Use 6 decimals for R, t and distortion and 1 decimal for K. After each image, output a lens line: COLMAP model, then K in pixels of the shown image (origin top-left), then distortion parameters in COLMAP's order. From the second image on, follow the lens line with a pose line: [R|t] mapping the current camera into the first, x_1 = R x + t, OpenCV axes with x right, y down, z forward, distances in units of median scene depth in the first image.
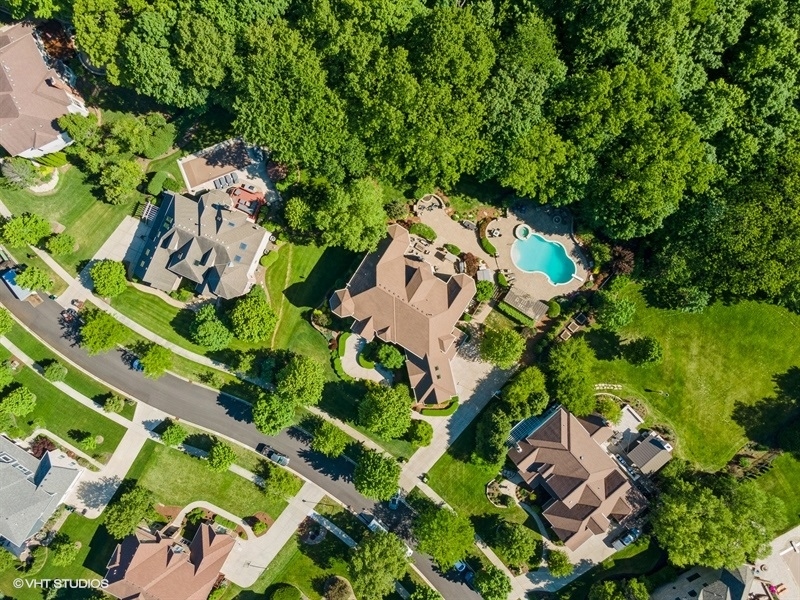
lens RADIAL K [[577.6, 0, 395.4], [0, 577.6, 299.4], [0, 0, 1]] dist [0.027968, 0.025487]
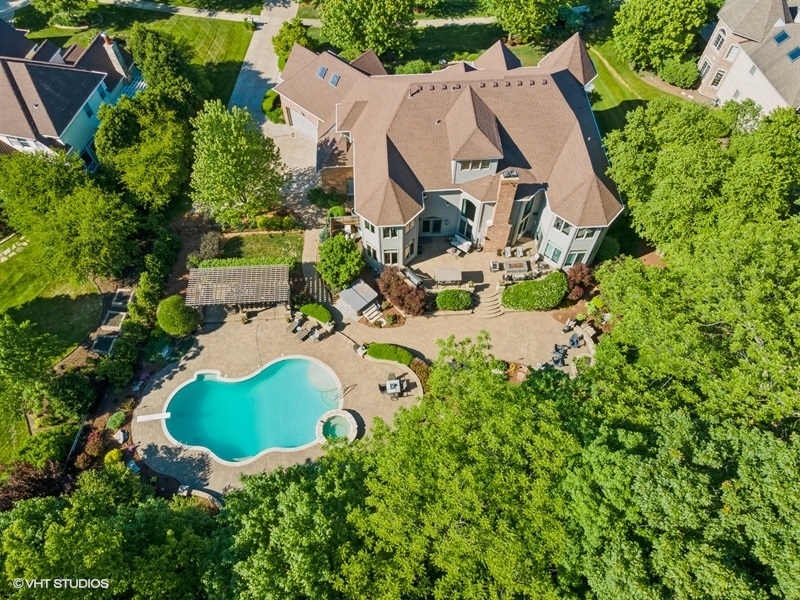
lens RADIAL K [[577.6, 0, 396.8], [0, 577.6, 305.8], [0, 0, 1]] dist [0.027968, 0.025487]
pose [[-0.811323, 0.519762, -0.267586, 0.257870], [-0.583918, -0.698427, 0.413811, -0.247205], [0.028194, 0.491982, 0.870149, 0.656242]]
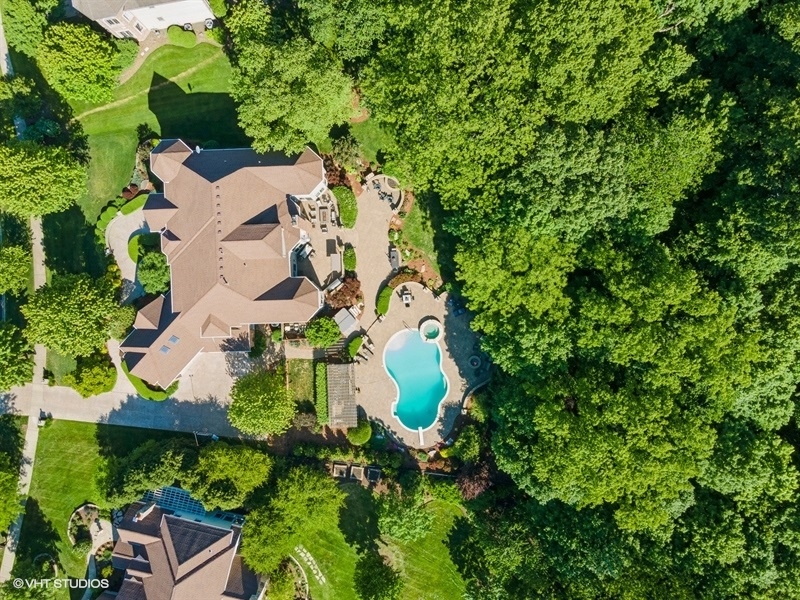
lens RADIAL K [[577.6, 0, 398.7], [0, 577.6, 299.0], [0, 0, 1]] dist [0.027968, 0.025487]
pose [[0.568161, 0.822478, 0.026892, 0.157190], [-0.822900, 0.568060, 0.012000, -0.118078], [-0.005407, -0.028948, 0.999566, 0.349351]]
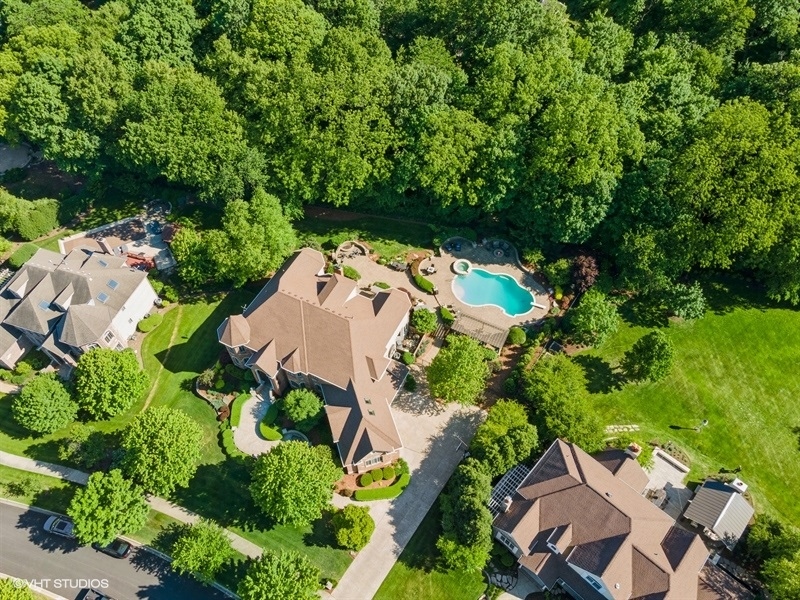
lens RADIAL K [[577.6, 0, 395.2], [0, 577.6, 308.8], [0, 0, 1]] dist [0.027968, 0.025487]
pose [[0.995438, -0.067398, 0.067537, 0.064633], [0.094330, 0.801532, -0.590464, 0.436480], [-0.014337, 0.594141, 0.804233, 0.373435]]
